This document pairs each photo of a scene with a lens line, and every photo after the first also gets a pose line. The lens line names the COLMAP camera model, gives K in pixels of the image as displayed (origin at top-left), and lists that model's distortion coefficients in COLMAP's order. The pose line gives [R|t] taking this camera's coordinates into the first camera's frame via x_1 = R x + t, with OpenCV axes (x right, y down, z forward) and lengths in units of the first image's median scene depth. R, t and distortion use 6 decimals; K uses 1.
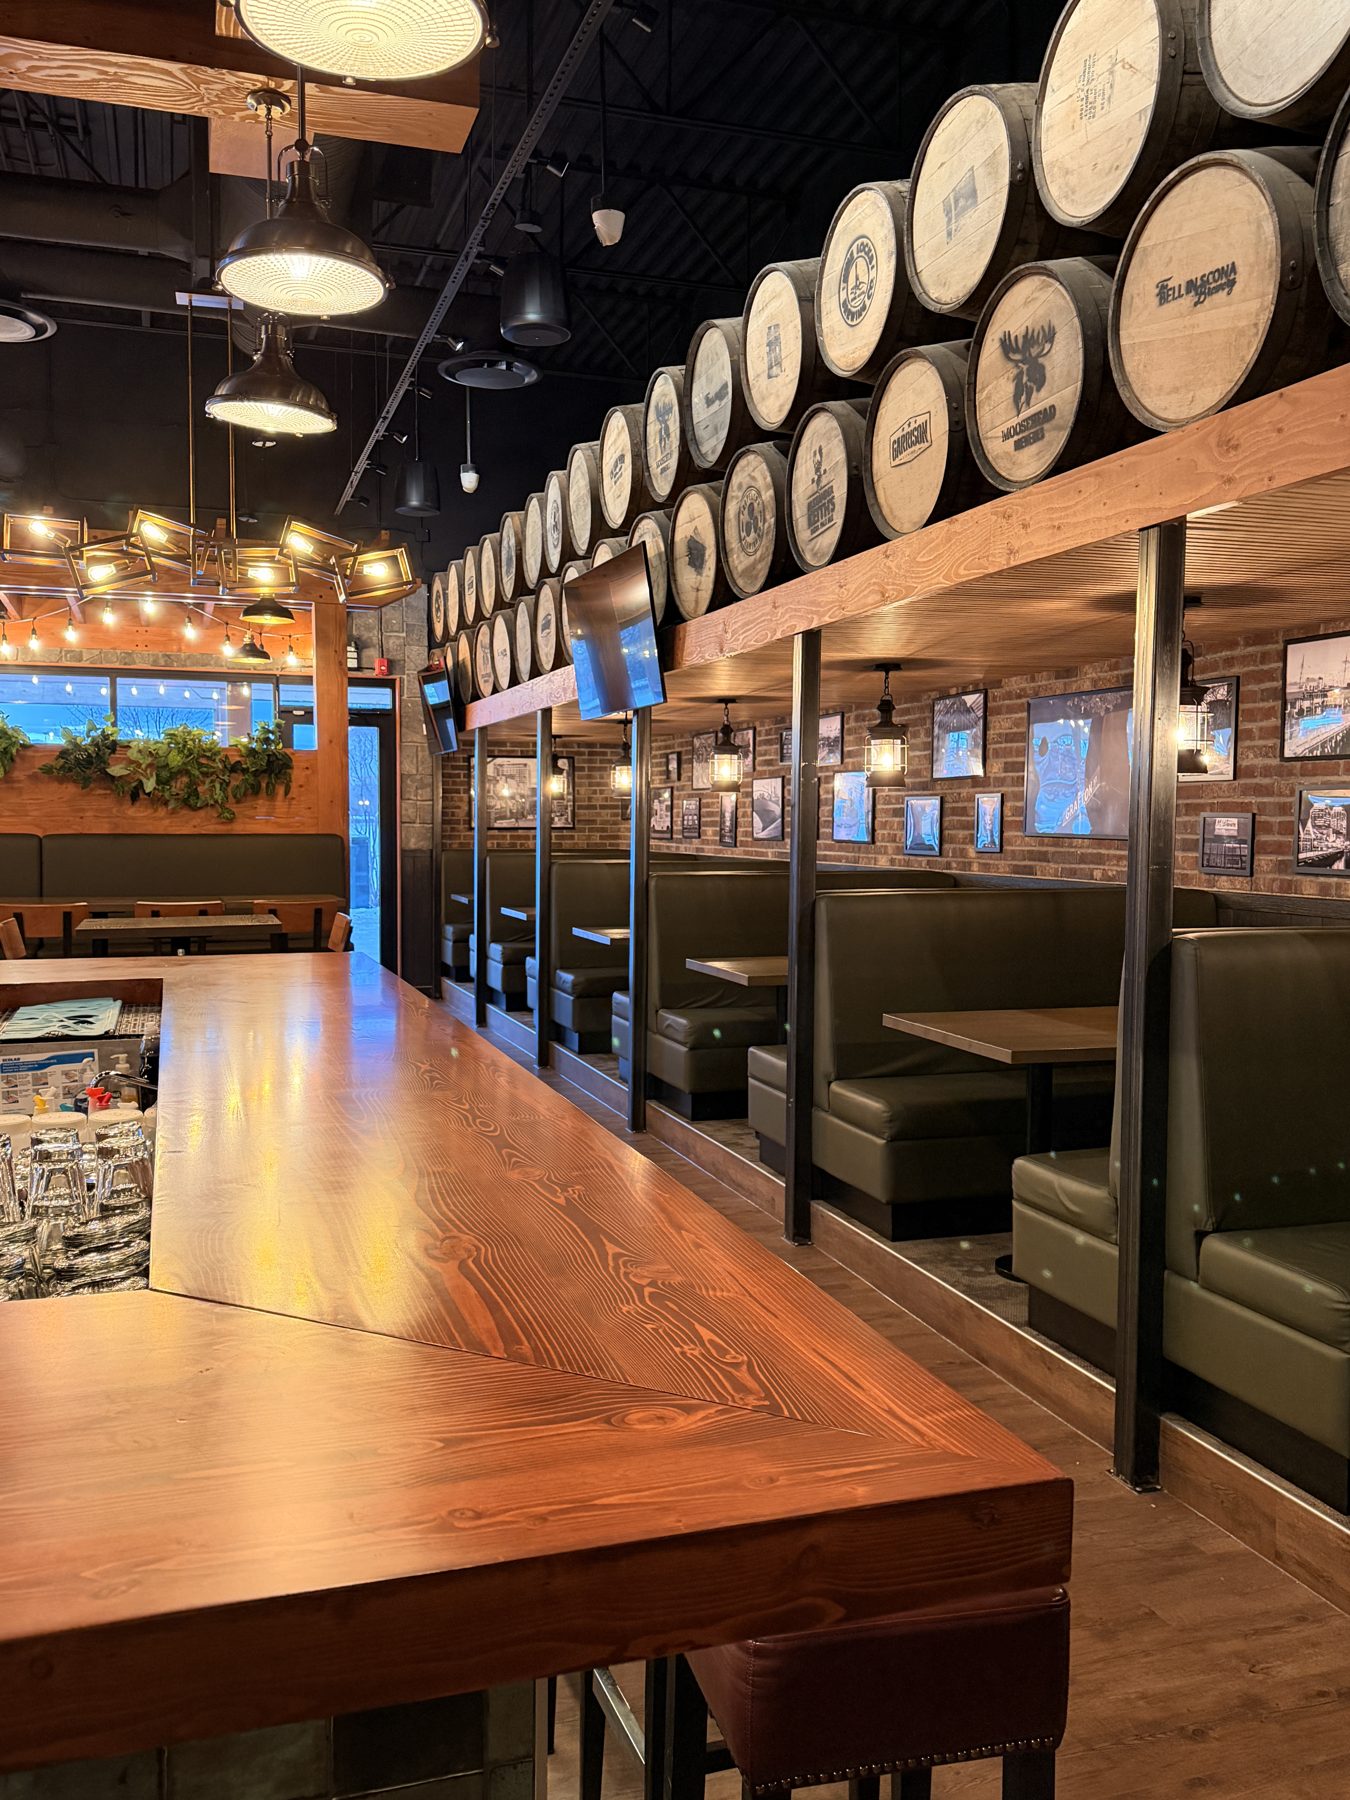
lens RADIAL K [[1484.1, 0, 672.3], [0, 1484.1, 901.1], [0, 0, 1]] dist [0.066130, -0.091361]
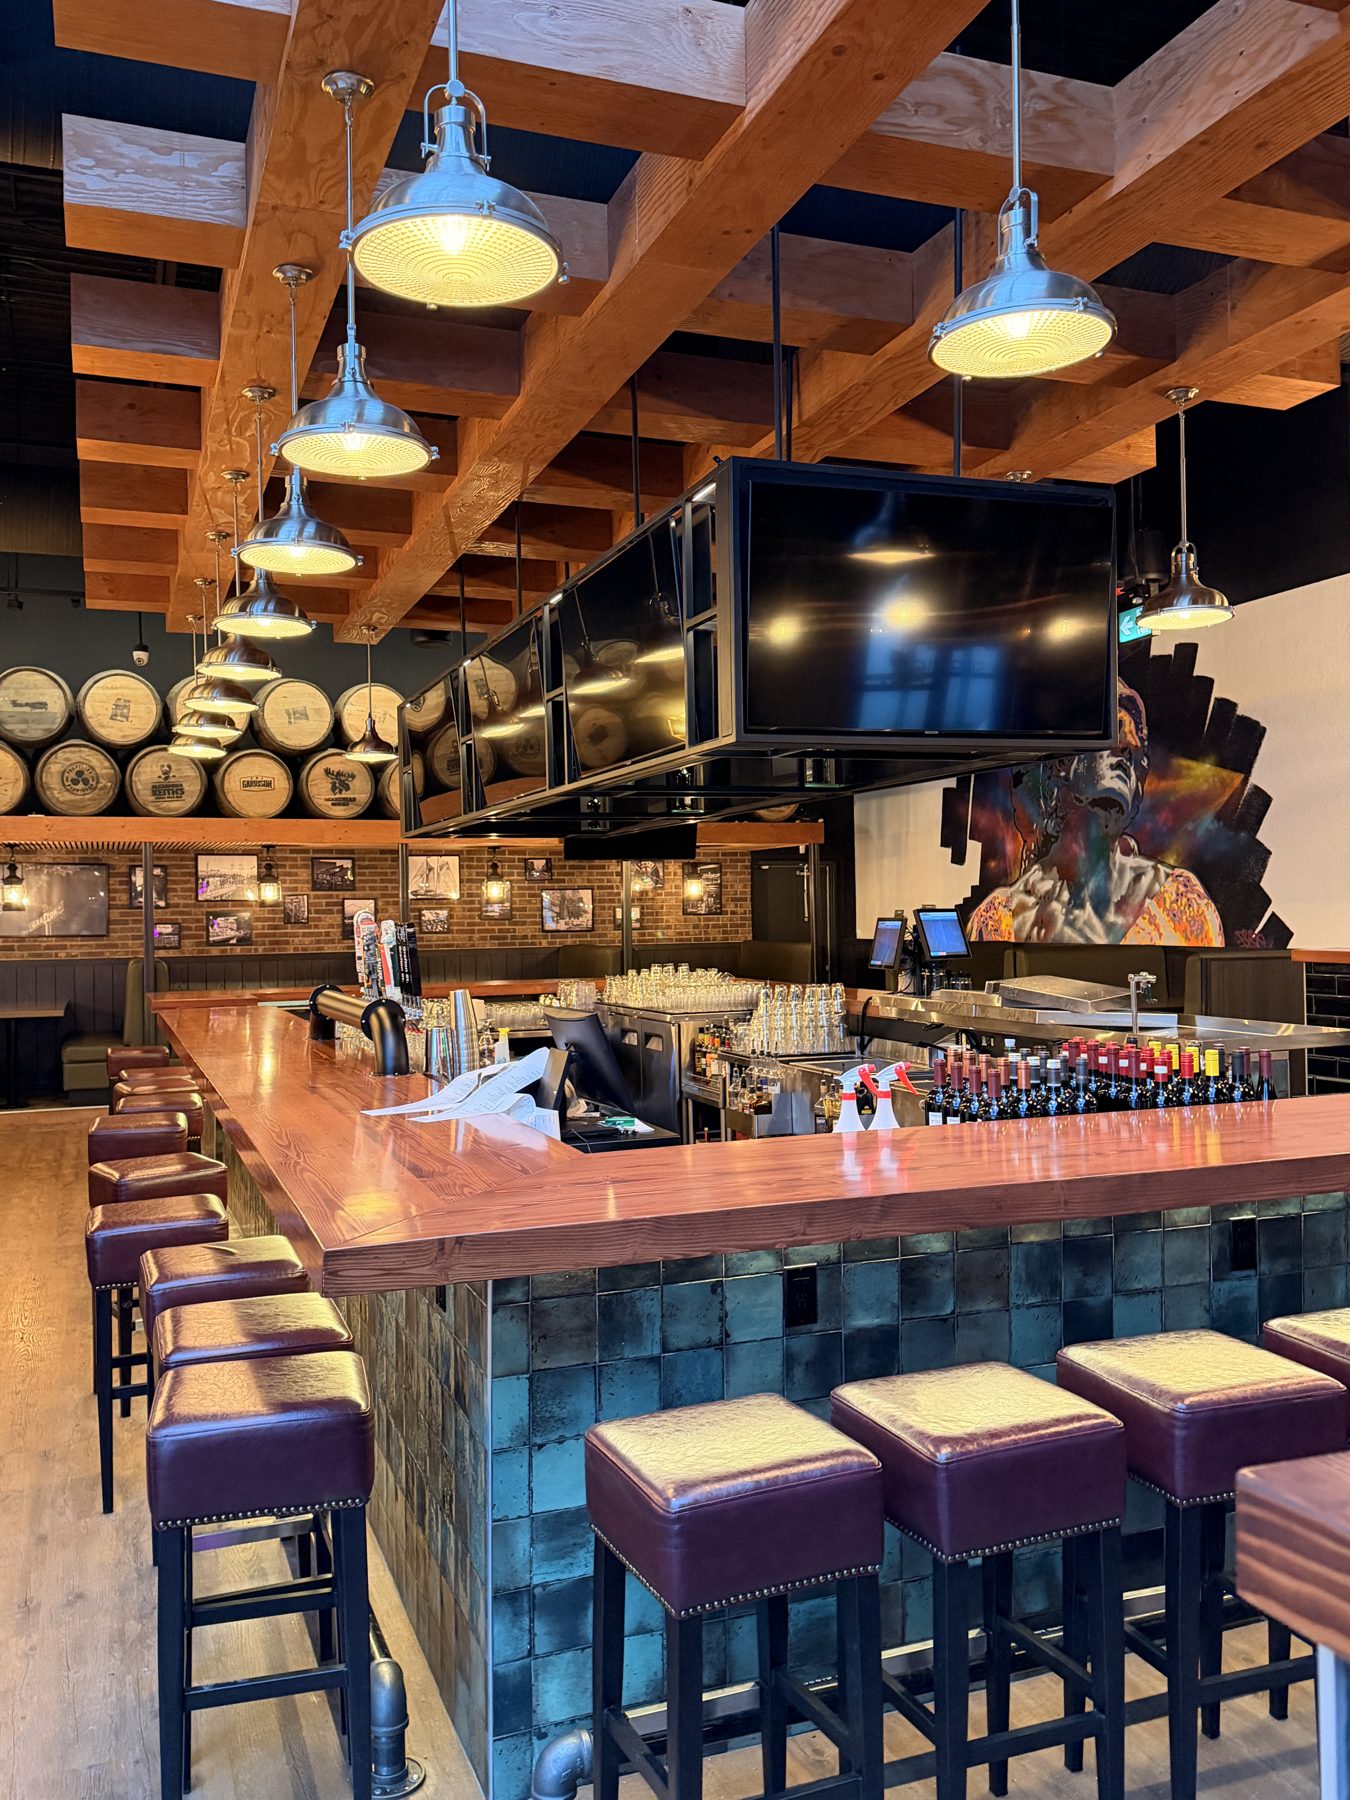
lens RADIAL K [[1484.1, 0, 673.0], [0, 1484.1, 902.7], [0, 0, 1]] dist [0.066130, -0.091361]
pose [[-0.045479, 0.002305, 0.998963, -2.107904], [0.071153, 0.997465, 0.000937, -0.037578], [-0.996428, 0.071122, -0.045528, 0.323953]]
